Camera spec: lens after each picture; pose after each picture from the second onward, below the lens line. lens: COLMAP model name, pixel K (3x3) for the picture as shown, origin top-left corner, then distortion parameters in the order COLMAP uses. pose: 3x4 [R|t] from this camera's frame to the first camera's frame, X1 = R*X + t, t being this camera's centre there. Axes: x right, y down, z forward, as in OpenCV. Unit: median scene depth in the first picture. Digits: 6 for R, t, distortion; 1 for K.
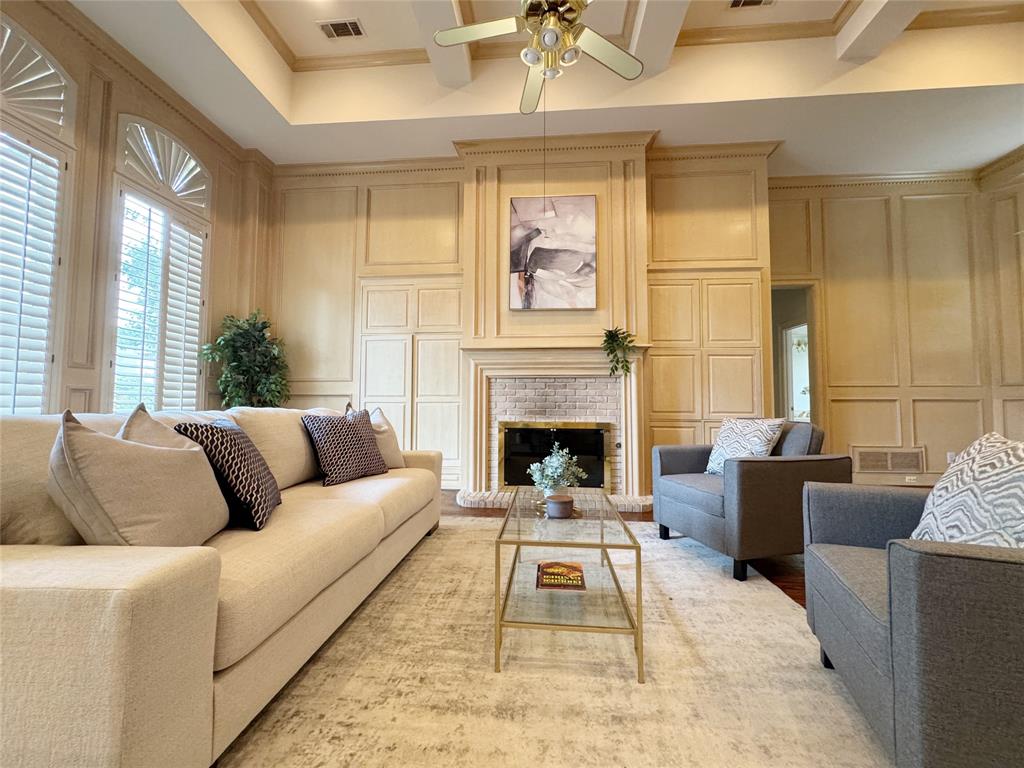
lens RADIAL K [[409.9, 0, 516.5], [0, 409.9, 380.7], [0, 0, 1]] dist [-0.000713, -0.000010]
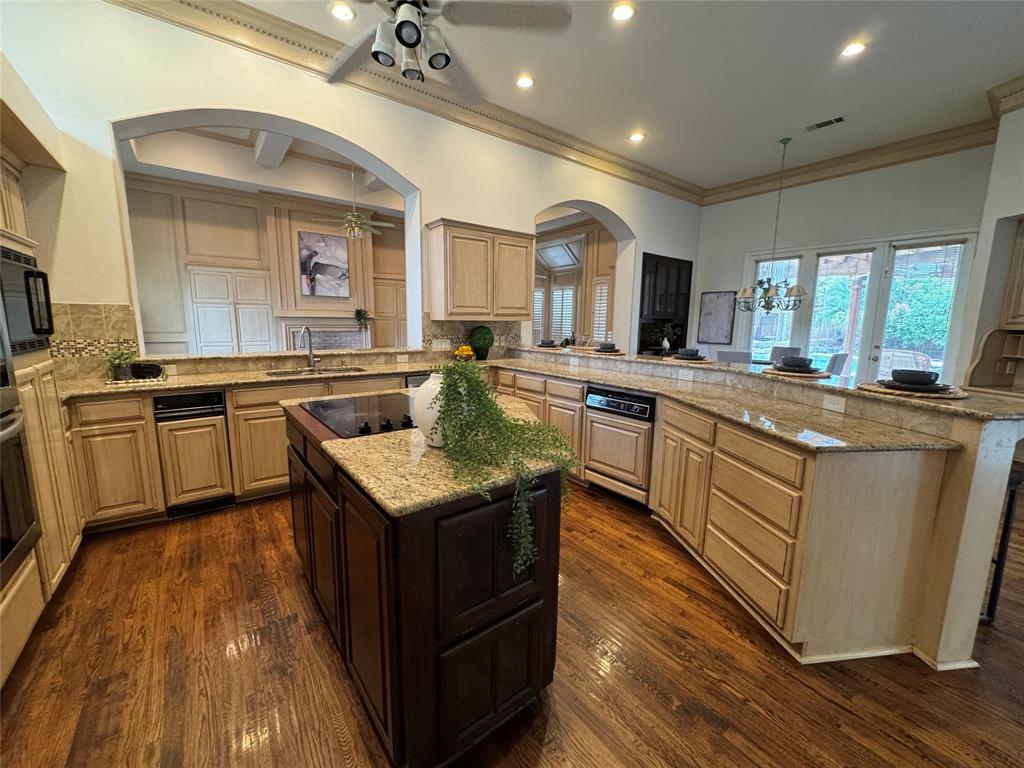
lens RADIAL K [[409.9, 0, 515.1], [0, 409.9, 384.4], [0, 0, 1]] dist [-0.000713, -0.000010]
pose [[0.740499, -0.094026, 0.665447, -0.575049], [-0.048456, 0.980118, 0.192409, -0.179686], [-0.670308, -0.174724, 0.721220, -1.061883]]
